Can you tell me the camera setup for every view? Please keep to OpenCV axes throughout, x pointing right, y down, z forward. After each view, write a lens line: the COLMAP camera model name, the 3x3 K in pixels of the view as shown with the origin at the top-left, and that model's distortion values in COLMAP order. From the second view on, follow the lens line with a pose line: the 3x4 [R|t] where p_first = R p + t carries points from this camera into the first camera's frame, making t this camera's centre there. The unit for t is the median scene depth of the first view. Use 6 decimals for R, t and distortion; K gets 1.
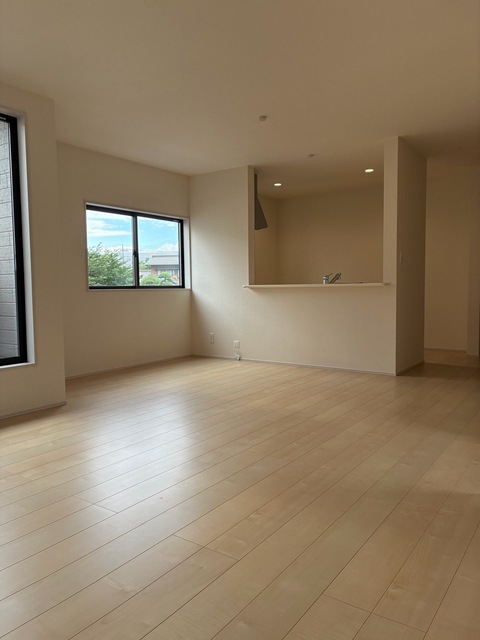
lens RADIAL K [[485.8, 0, 240.0], [0, 485.8, 320.0], [0, 0, 1]] dist [0.004943, -0.002322]
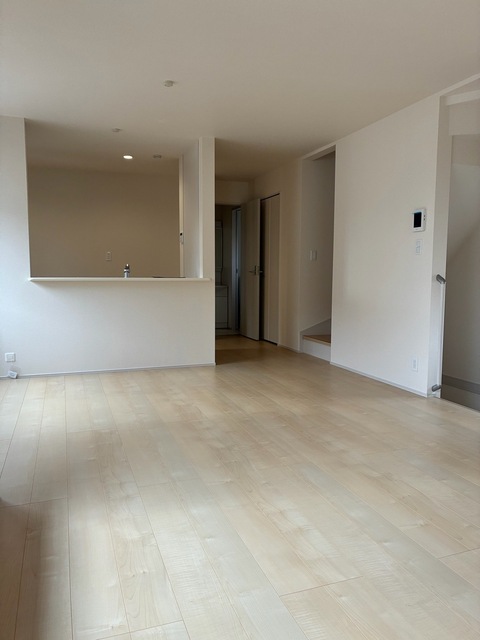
lens RADIAL K [[485.8, 0, 240.0], [0, 485.8, 320.0], [0, 0, 1]] dist [0.004943, -0.002322]
pose [[0.567147, -0.065338, 0.821021, -0.447502], [0.044419, 0.997824, 0.048724, -0.030132], [-0.822418, 0.008835, 0.568815, 0.313260]]
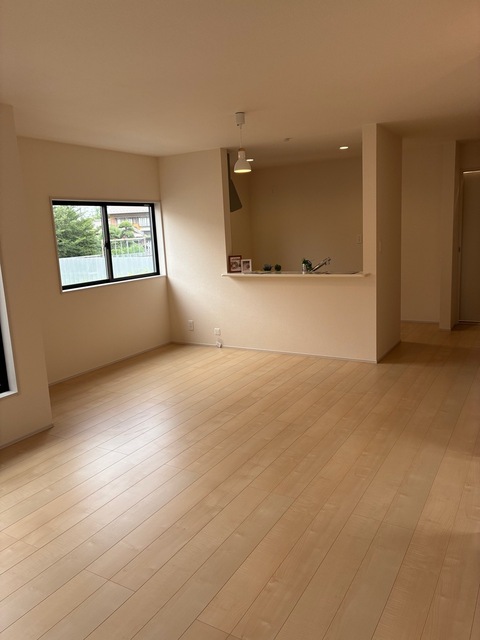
lens RADIAL K [[486.4, 0, 247.7], [0, 486.4, 313.7], [0, 0, 1]] dist [0.002290, -0.001436]
pose [[0.995301, -0.049570, 0.083182, -0.027202], [0.040721, 0.993650, 0.104892, -0.095224], [-0.087854, -0.101012, 0.990999, 0.015349]]
